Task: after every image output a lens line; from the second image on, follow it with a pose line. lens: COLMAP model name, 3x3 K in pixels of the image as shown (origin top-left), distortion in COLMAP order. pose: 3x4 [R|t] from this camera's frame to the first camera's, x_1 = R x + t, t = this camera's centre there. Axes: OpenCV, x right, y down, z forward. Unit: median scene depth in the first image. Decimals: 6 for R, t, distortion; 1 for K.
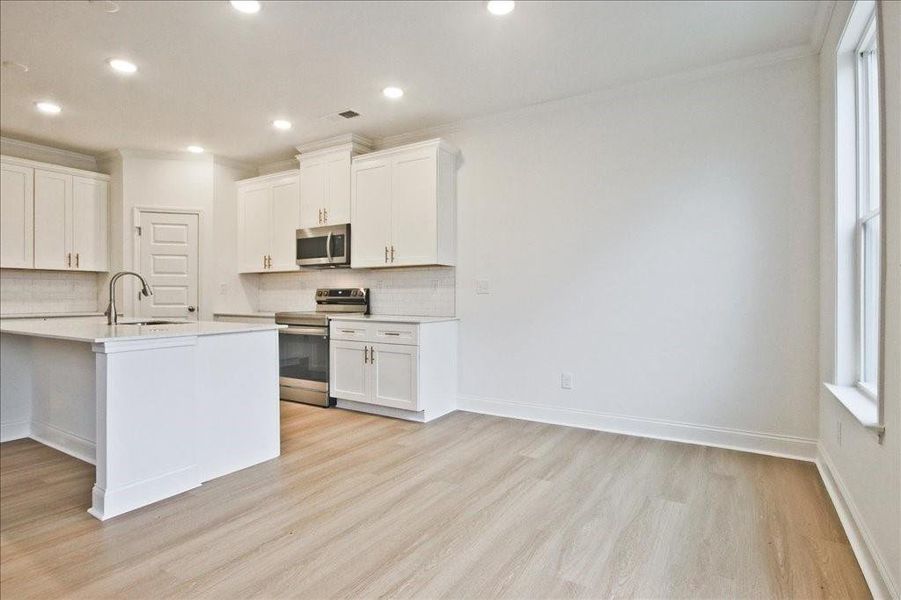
lens RADIAL K [[477.0, 0, 449.7], [0, 477.0, 298.7], [0, 0, 1]] dist [0.000637, 0.001571]
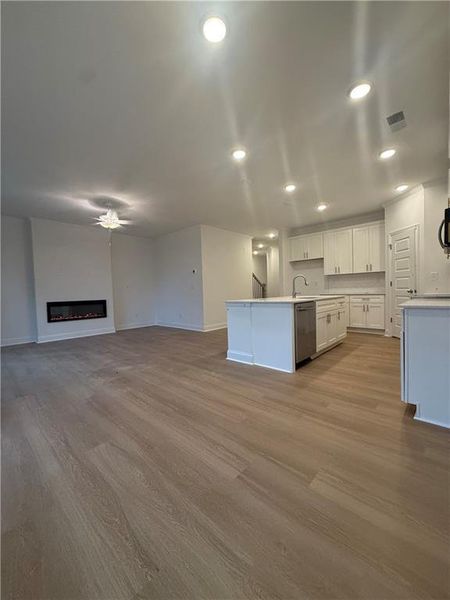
lens RADIAL K [[238.0, 0, 224.4], [0, 238.0, 302.6], [0, 0, 1]] dist [-0.000052, -0.000089]
pose [[-0.200922, 0.049572, -0.978352, 0.361987], [0.026615, 0.998626, 0.045133, 0.007895], [0.979246, -0.016971, -0.201965, 0.594396]]
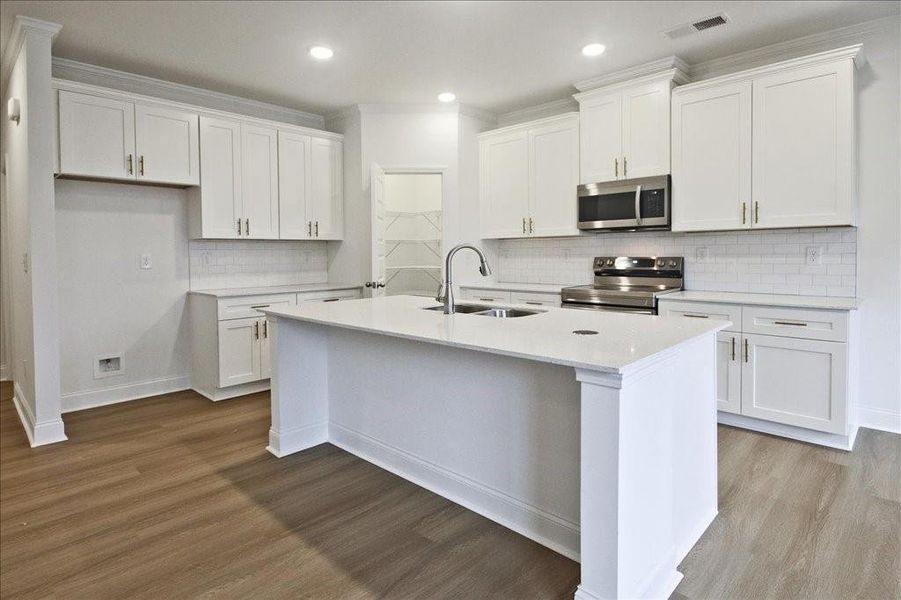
lens RADIAL K [[477.0, 0, 495.2], [0, 477.0, 270.9], [0, 0, 1]] dist [0.000637, 0.001571]
pose [[0.987139, -0.007083, -0.159707, -0.361472], [0.011263, 0.999617, 0.025284, -0.023278], [0.159467, -0.026757, 0.986841, 0.181598]]
